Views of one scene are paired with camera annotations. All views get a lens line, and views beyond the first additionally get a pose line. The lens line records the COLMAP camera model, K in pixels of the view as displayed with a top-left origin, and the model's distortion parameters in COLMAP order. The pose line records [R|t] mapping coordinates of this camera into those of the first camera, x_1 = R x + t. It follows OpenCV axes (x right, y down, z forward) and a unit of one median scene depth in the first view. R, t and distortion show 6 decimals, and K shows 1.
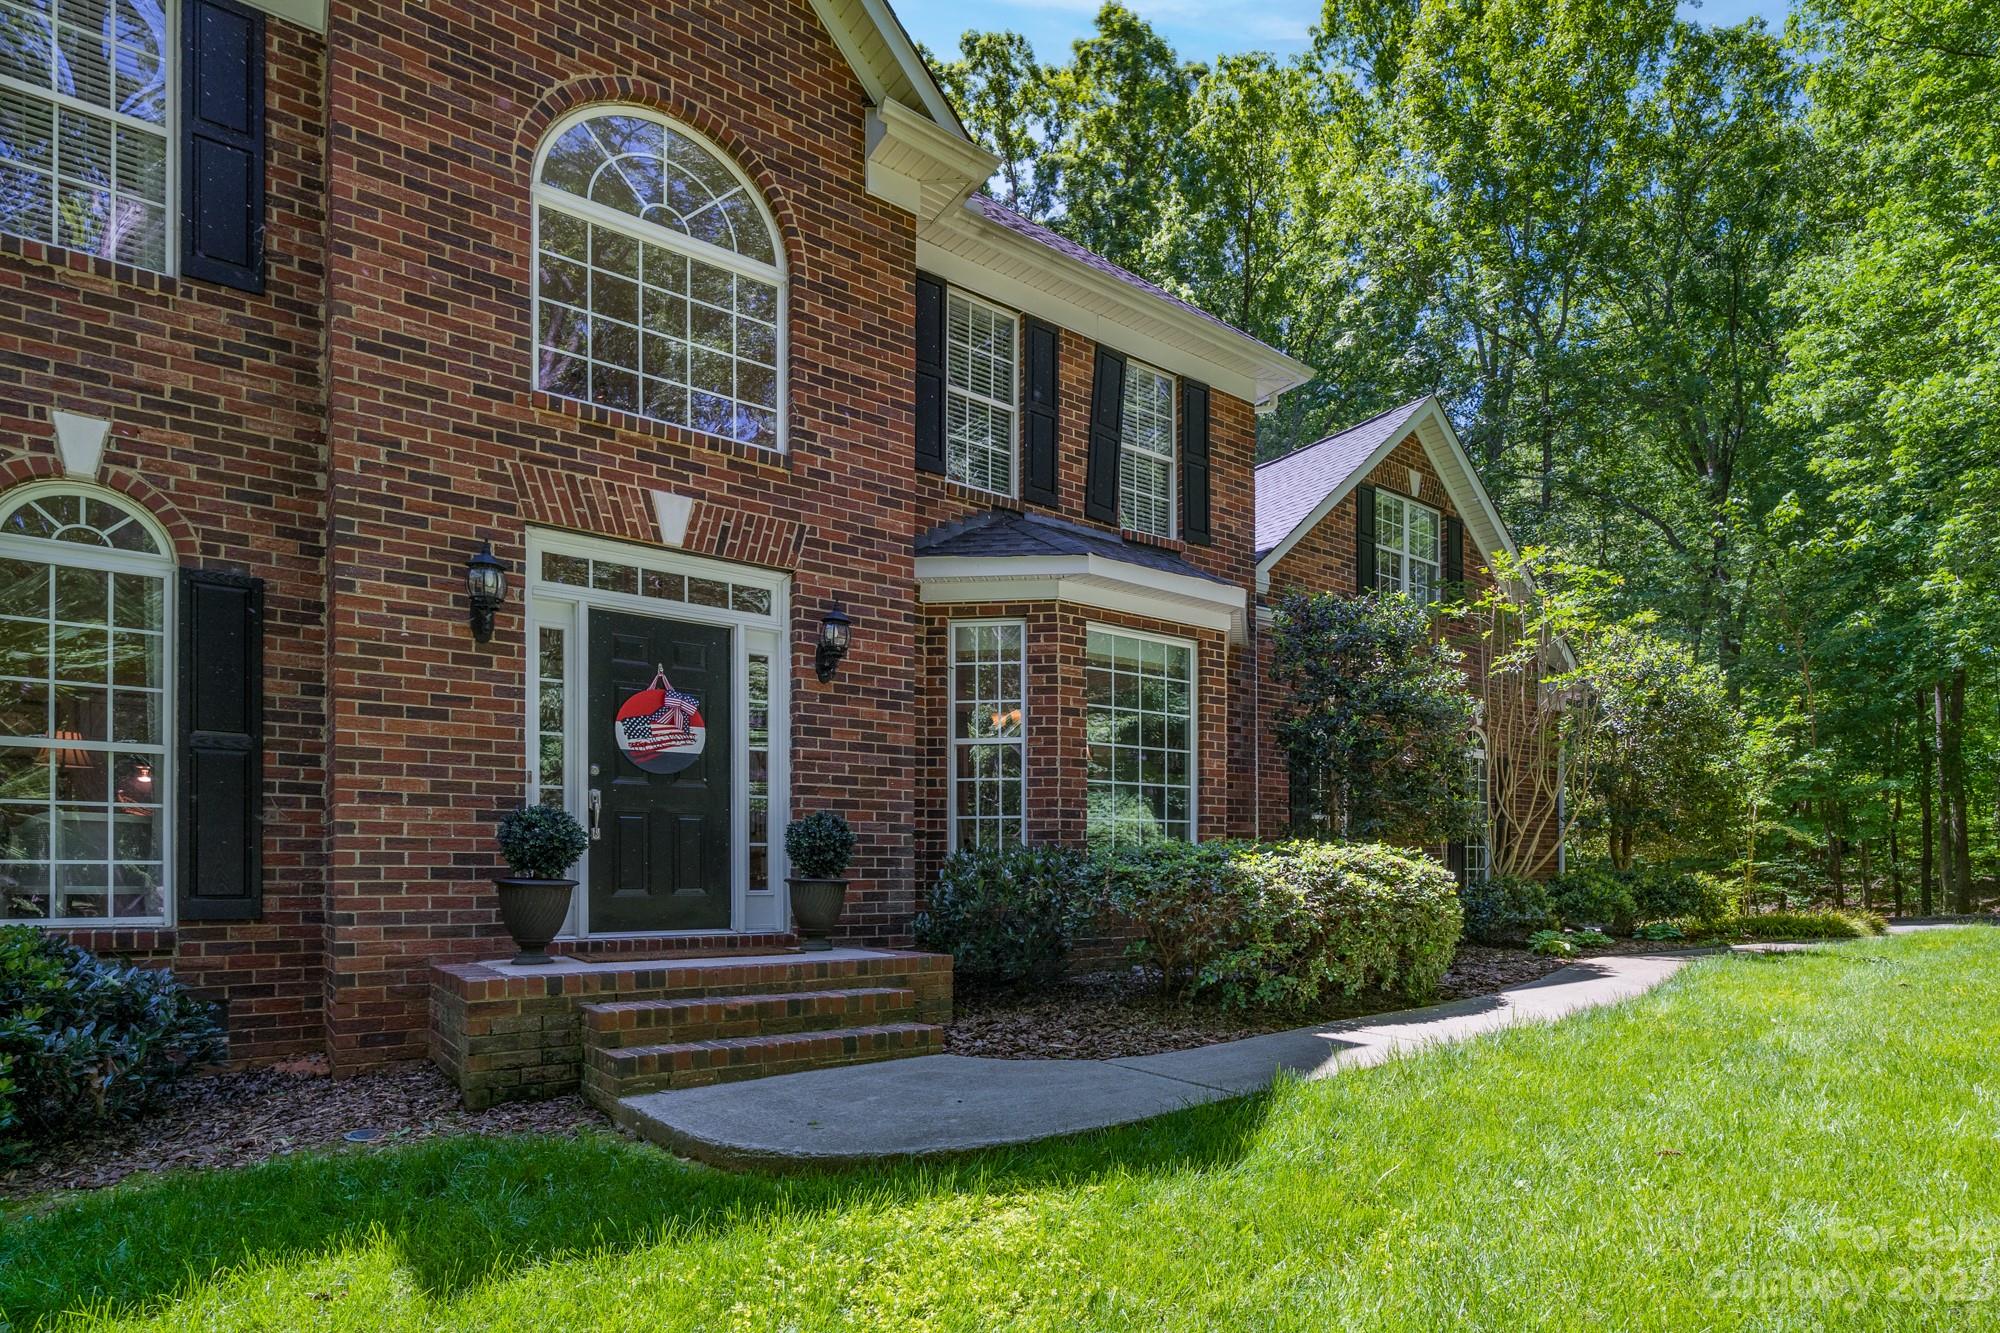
lens RADIAL K [[1053.3, 0, 1133.7], [0, 1053.3, 873.6], [0, 0, 1]] dist [-0.003914, 0.000217]
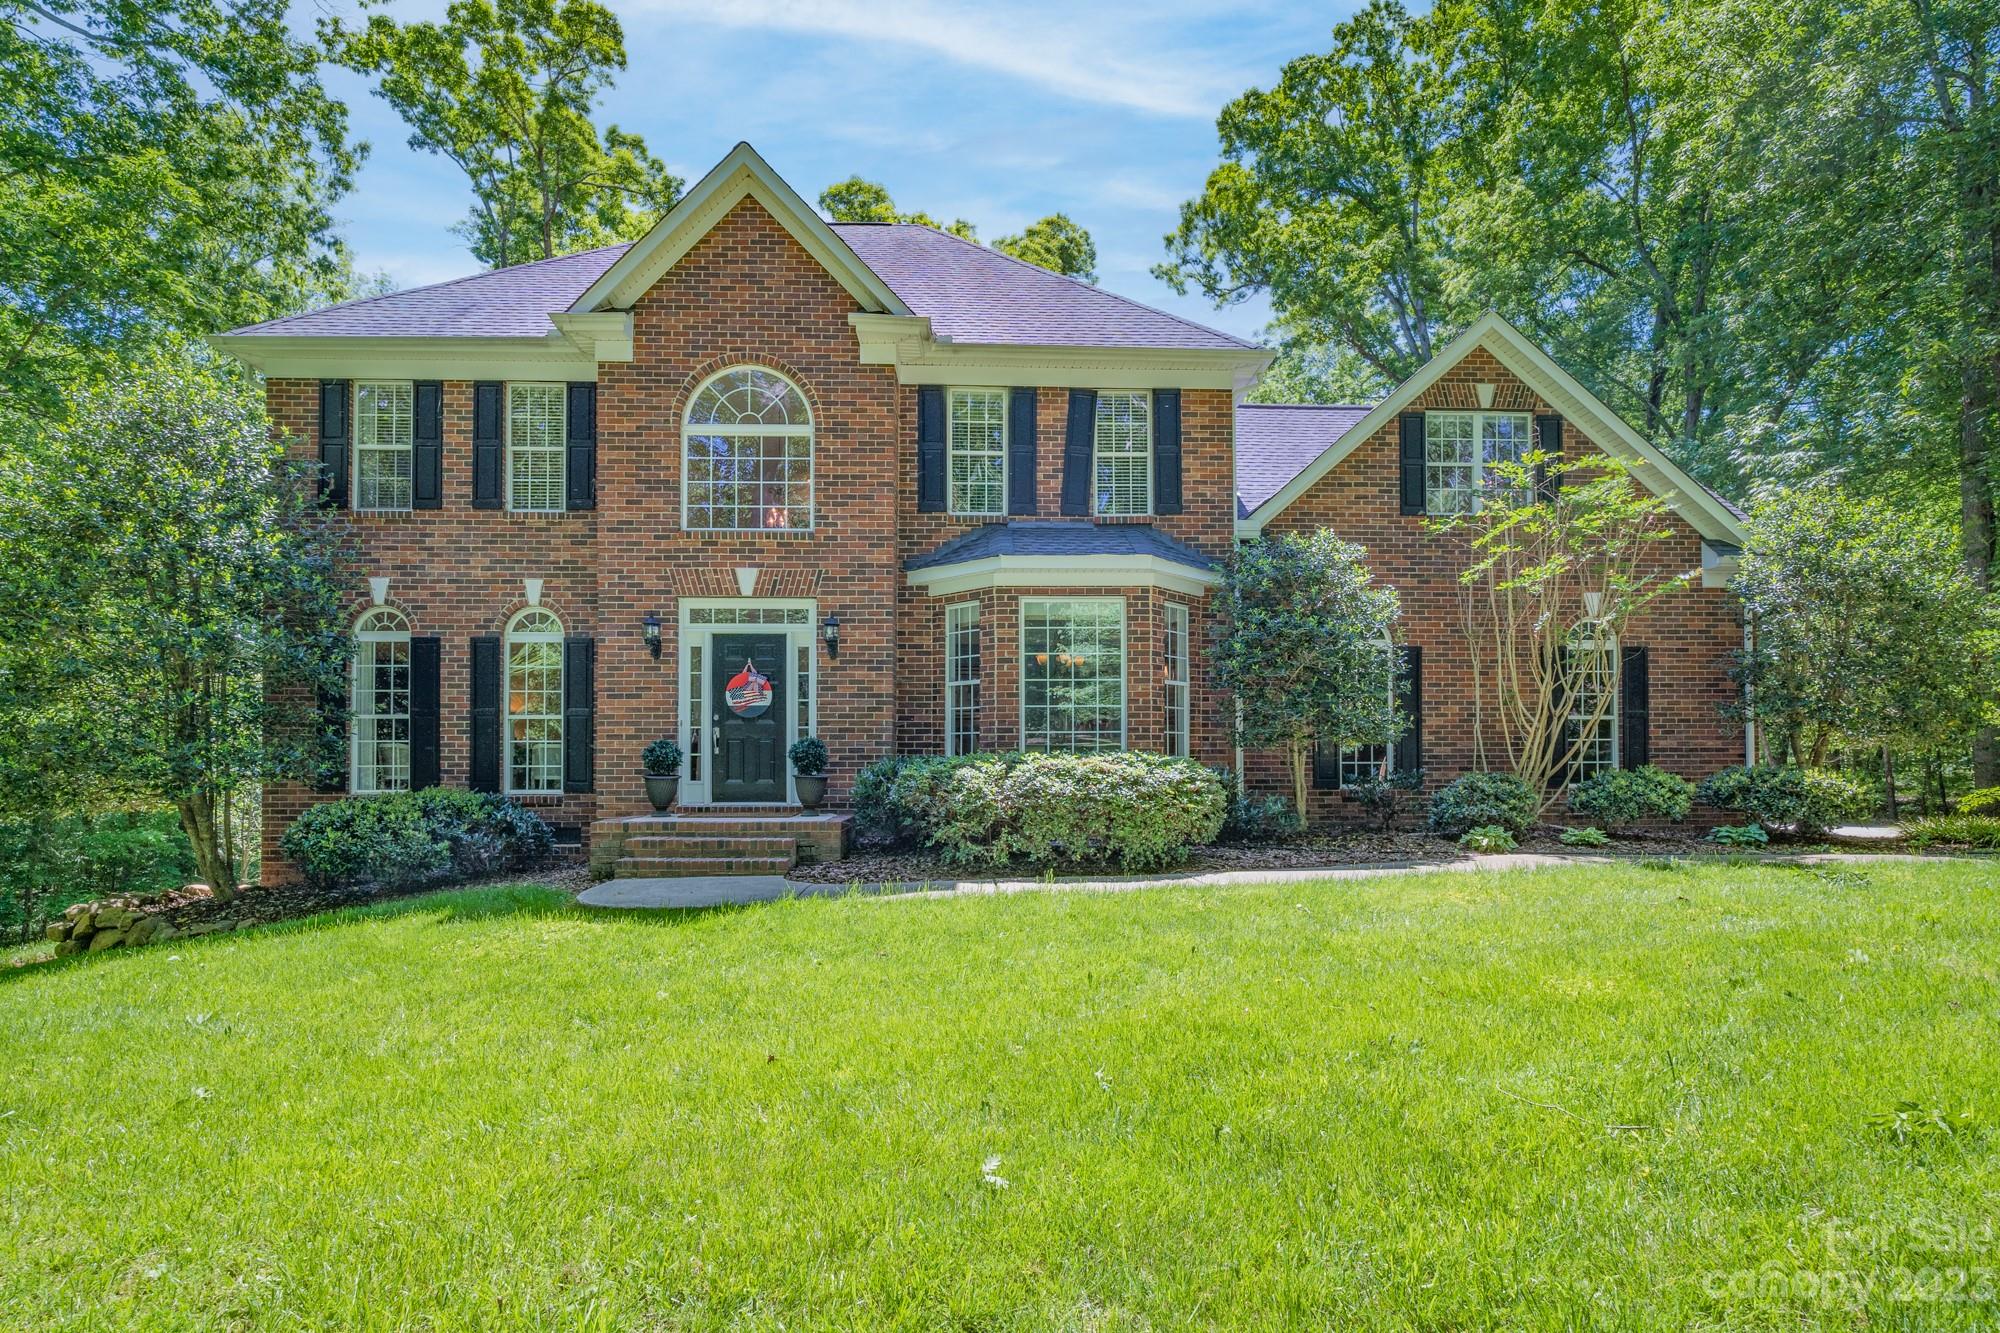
lens RADIAL K [[891.3, 0, 970.9], [0, 891.3, 742.5], [0, 0, 1]] dist [-0.000049, 0.000029]
pose [[0.805676, -0.009793, -0.592275, 0.671014], [0.001649, 0.999897, -0.014291, -0.023364], [0.592354, 0.010537, 0.805609, -0.028096]]
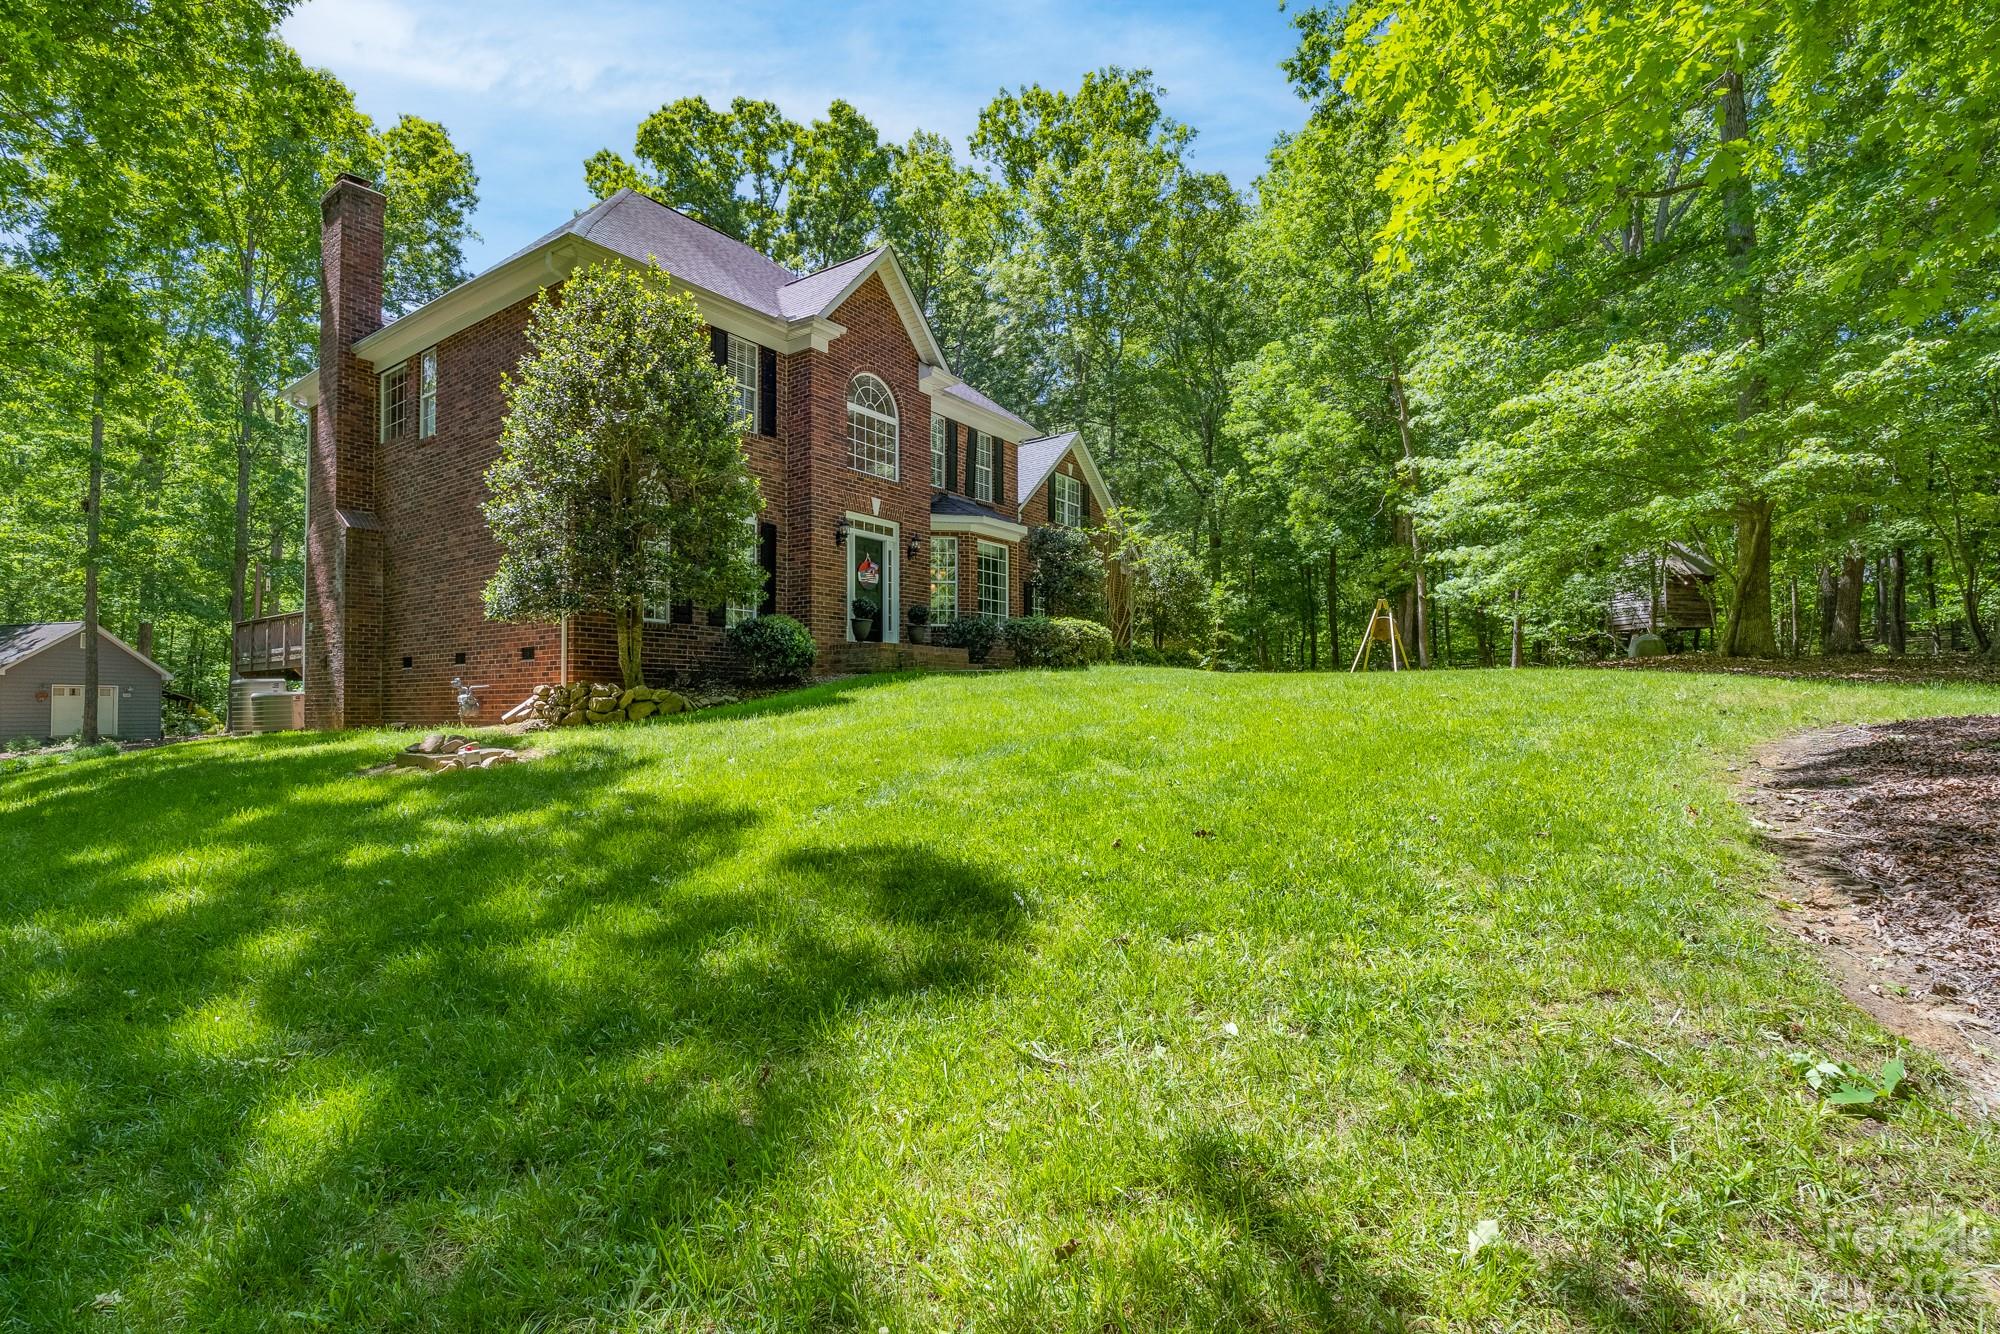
lens RADIAL K [[891.3, 0, 1003.6], [0, 891.3, 665.8], [0, 0, 1]] dist [-0.000049, 0.000029]
pose [[0.963626, 0.004990, 0.267209, -0.634346], [0.005445, 0.999252, -0.038298, 0.185053], [-0.267200, 0.038359, 0.962877, -1.287278]]
